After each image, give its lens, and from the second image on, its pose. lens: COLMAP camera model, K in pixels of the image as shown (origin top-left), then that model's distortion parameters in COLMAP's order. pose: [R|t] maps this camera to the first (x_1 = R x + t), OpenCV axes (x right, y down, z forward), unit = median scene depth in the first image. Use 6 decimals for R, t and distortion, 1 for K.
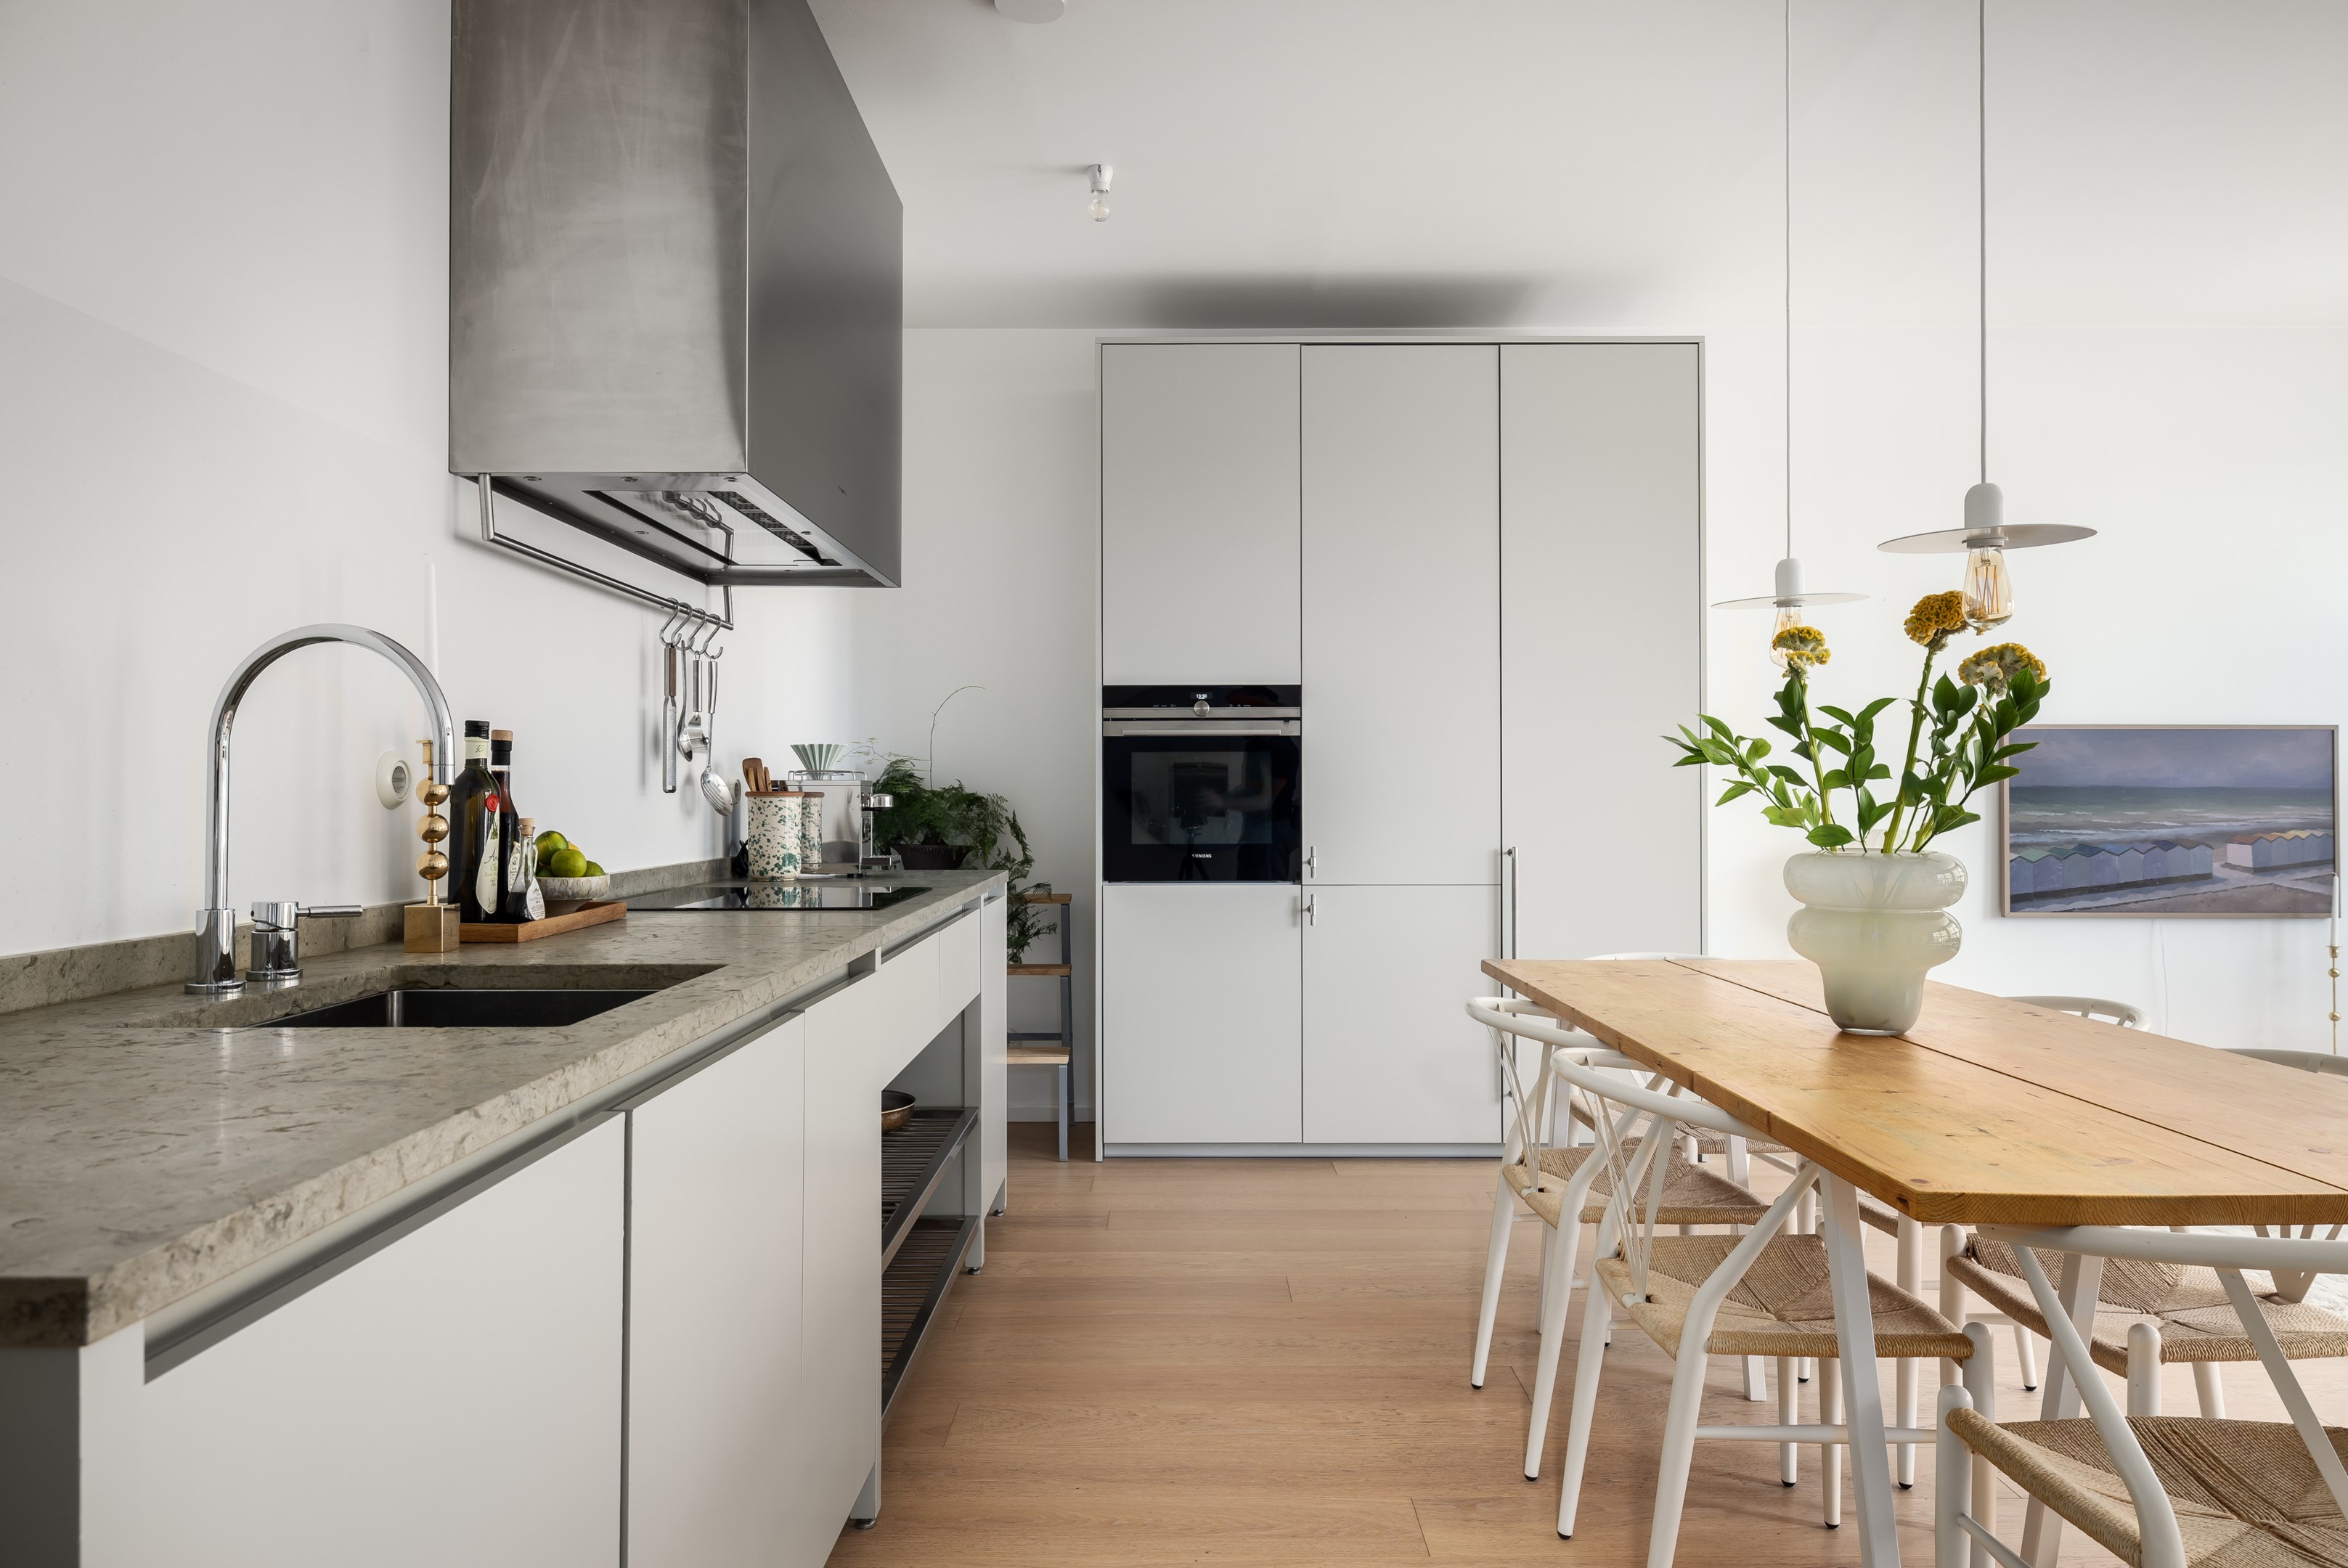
lens RADIAL K [[1543.6, 0, 1179.2], [0, 1543.6, 792.2], [0, 0, 1]] dist [0.004643, 0.000135]
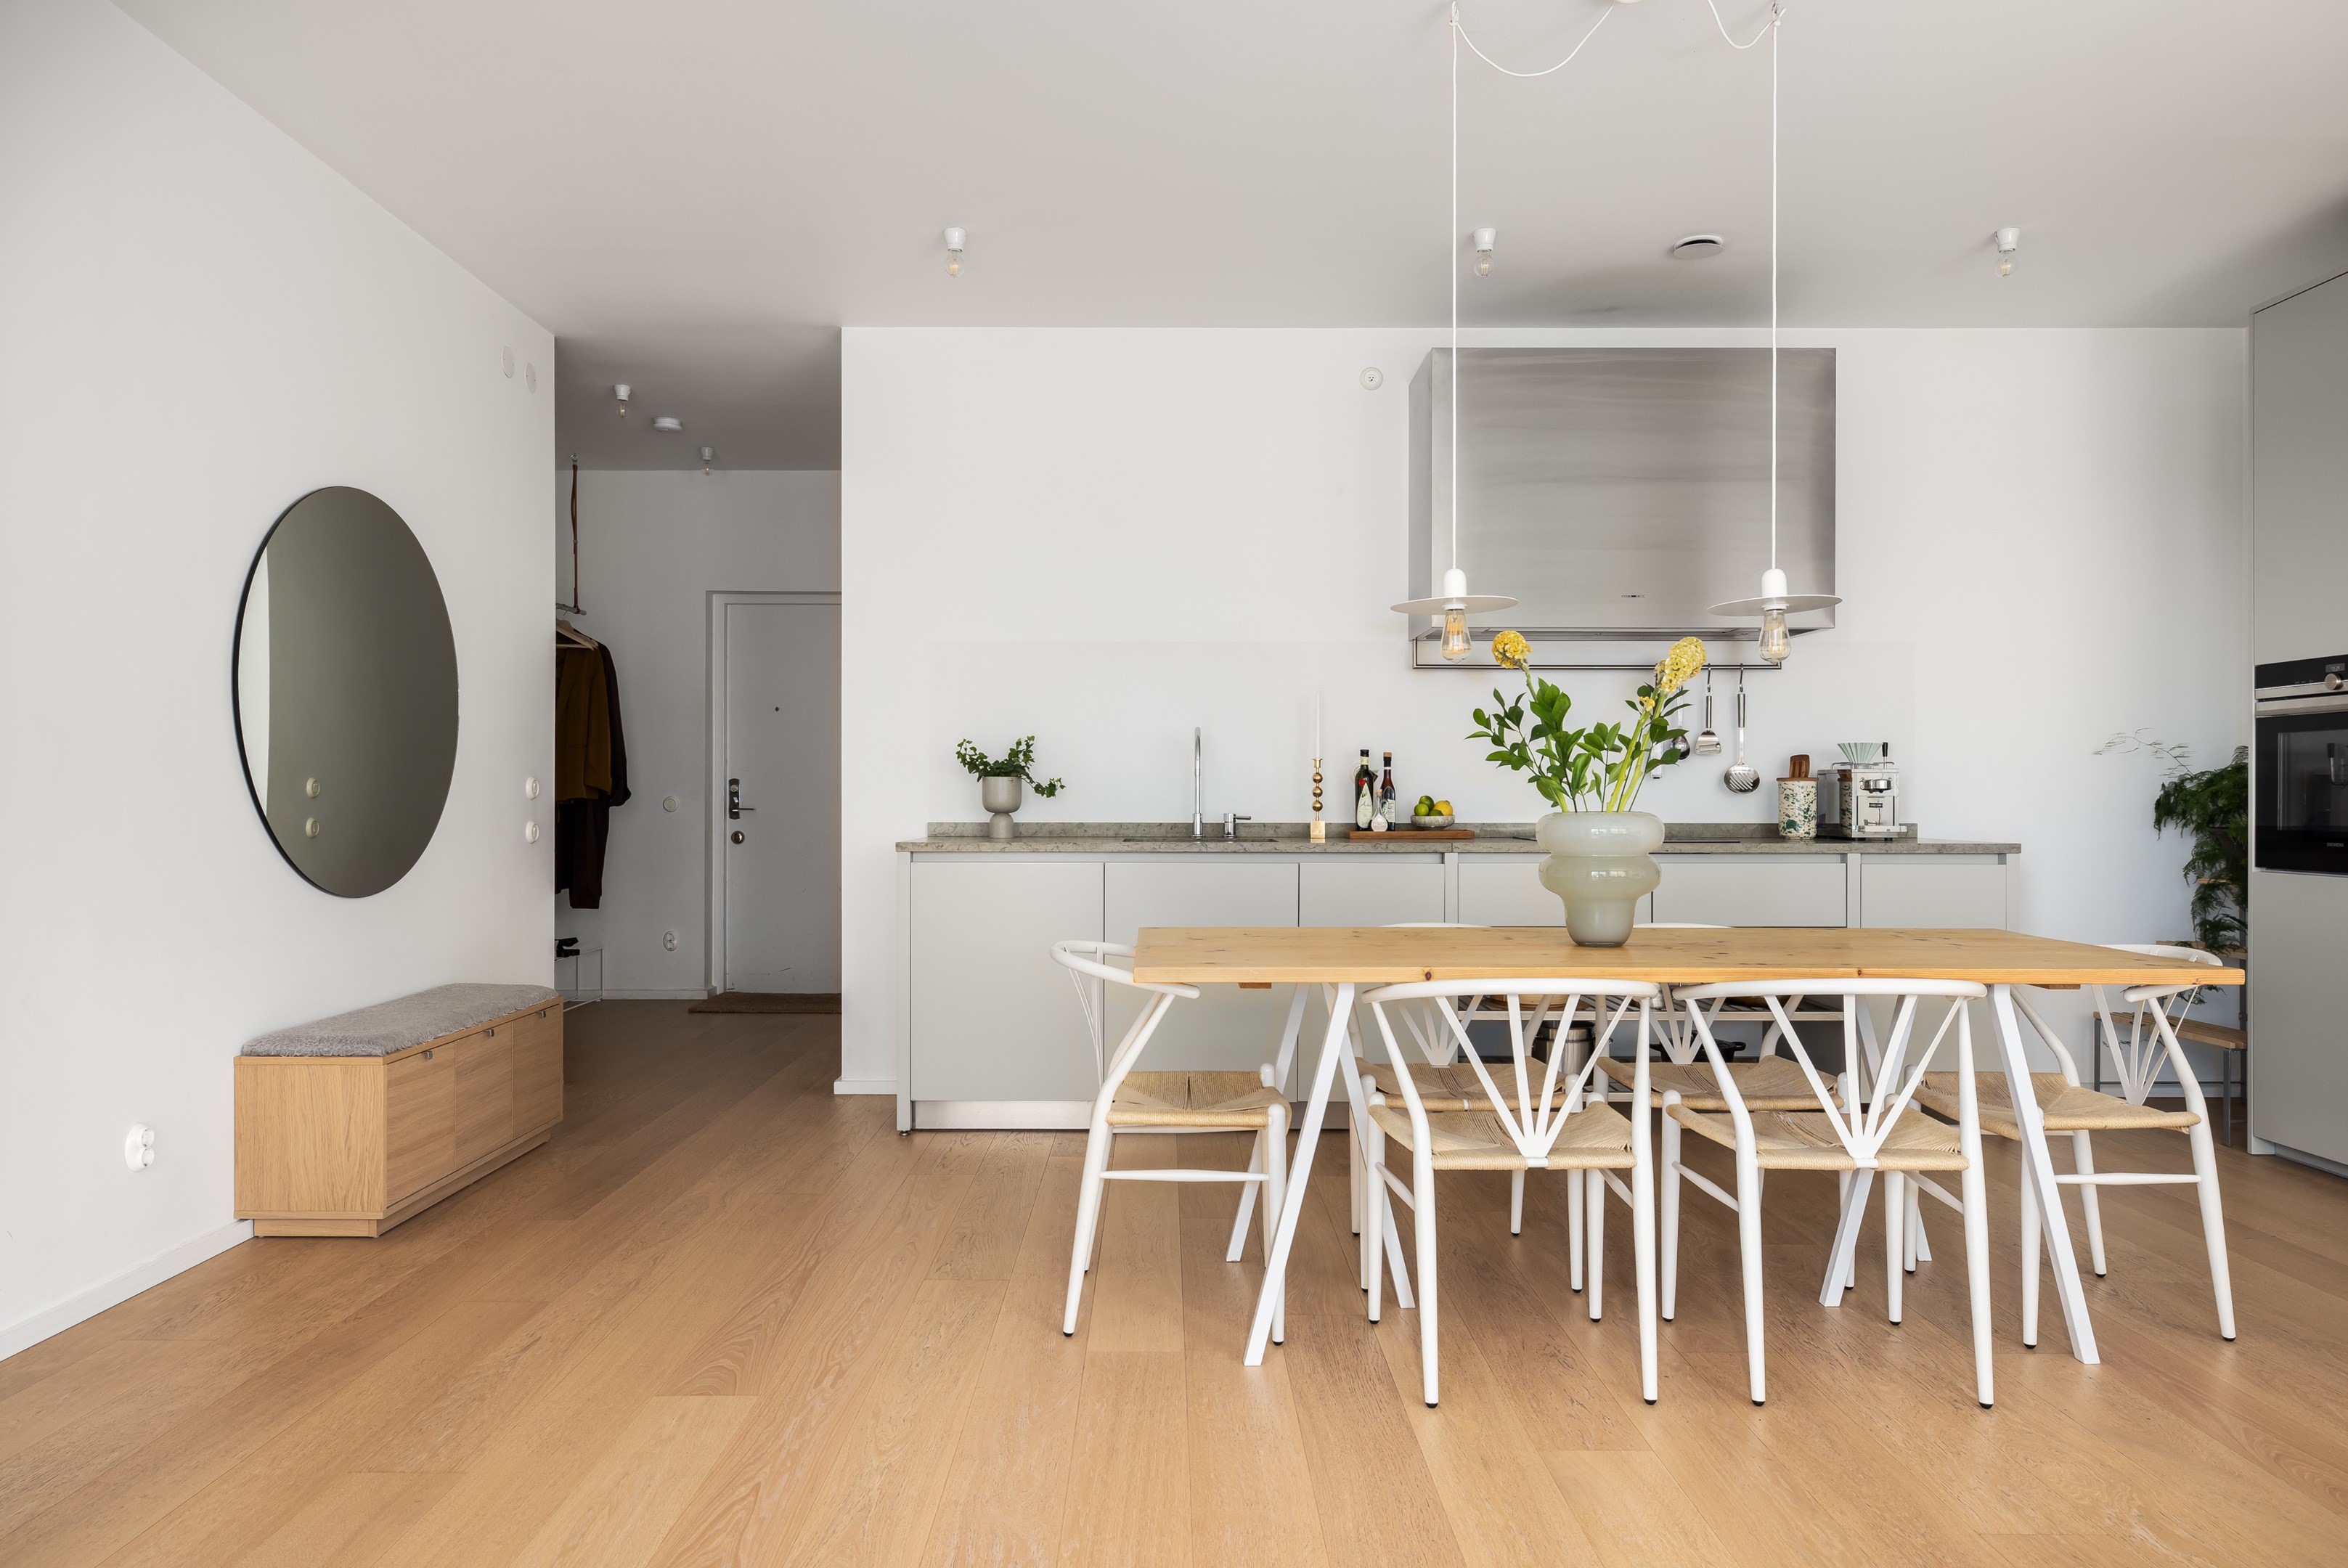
lens RADIAL K [[1487.6, 0, 1166.6], [0, 1487.6, 795.7], [0, 0, 1]] dist [-0.000057, -0.003679]
pose [[0.001901, 0.002073, -0.999996, 0.886924], [0.000601, 0.999998, 0.002074, 0.010397], [0.999998, -0.000605, 0.001899, 0.315752]]
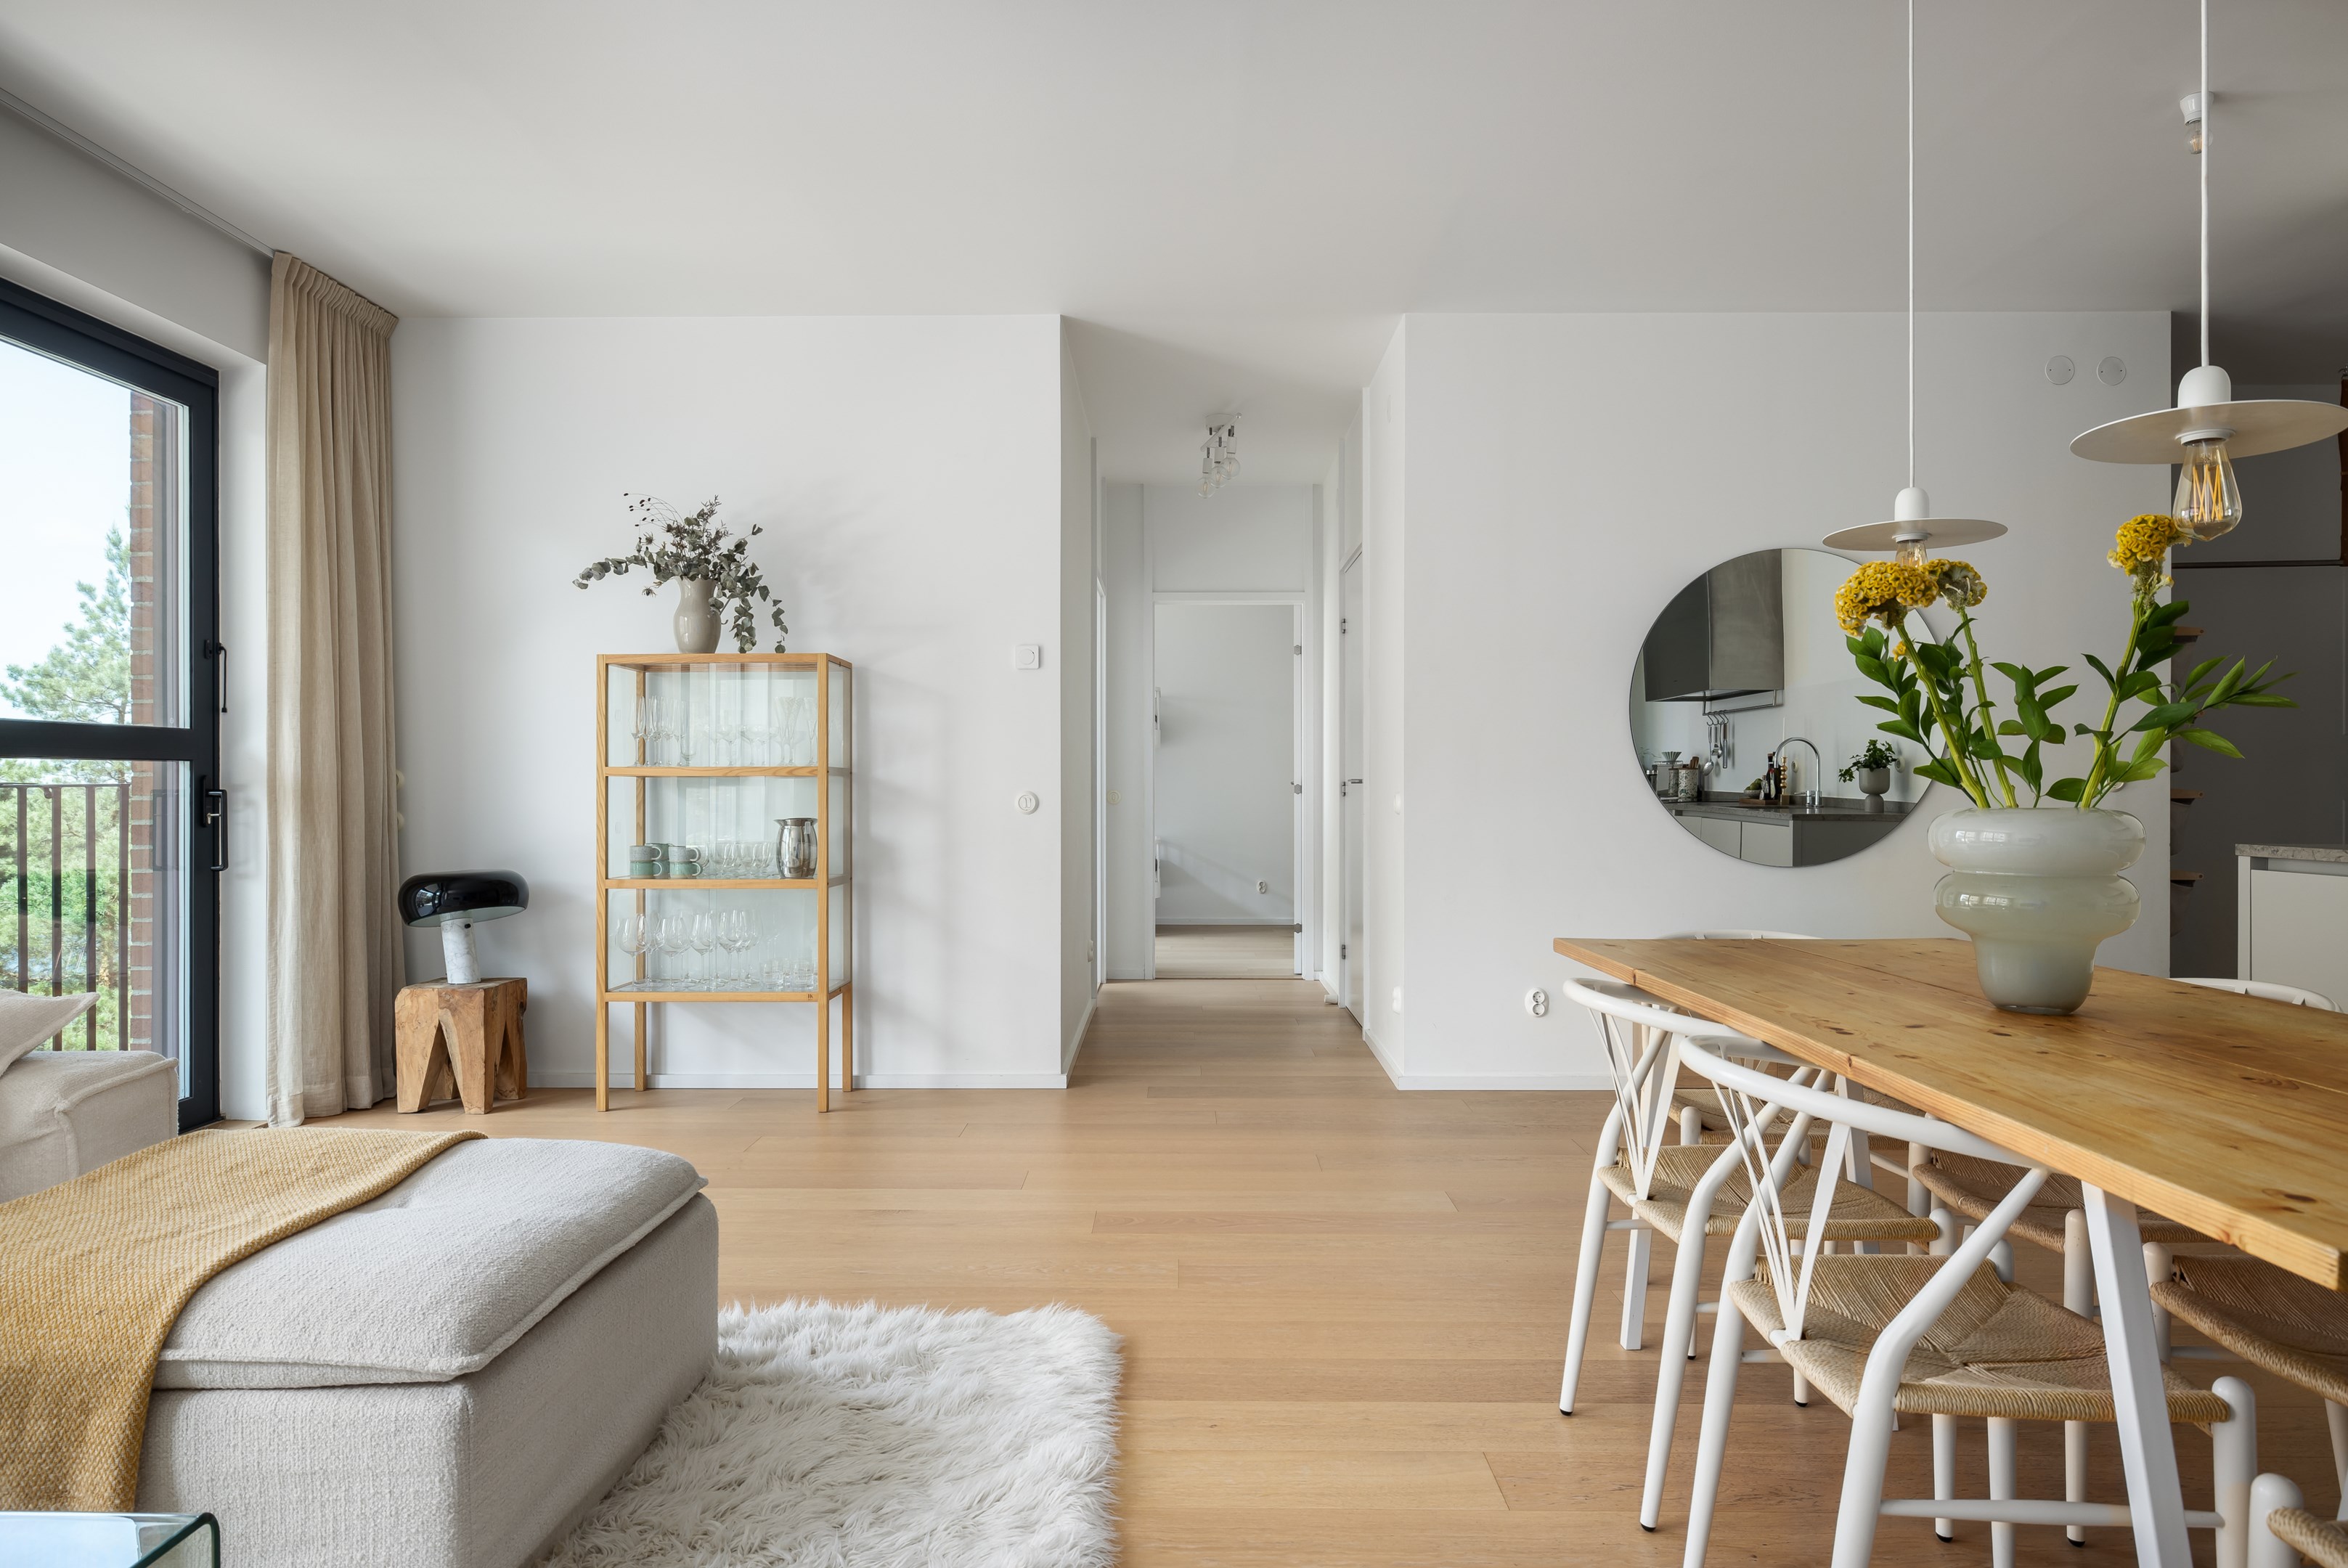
lens RADIAL K [[1472.3, 0, 1170.6], [0, 1472.3, 790.8], [0, 0, 1]] dist [-0.007057, 0.004688]
pose [[-0.999958, -0.000382, 0.009156, 0.477227], [-0.000387, 1.000000, -0.000584, 0.013841], [-0.009156, -0.000587, -0.999958, 0.941383]]
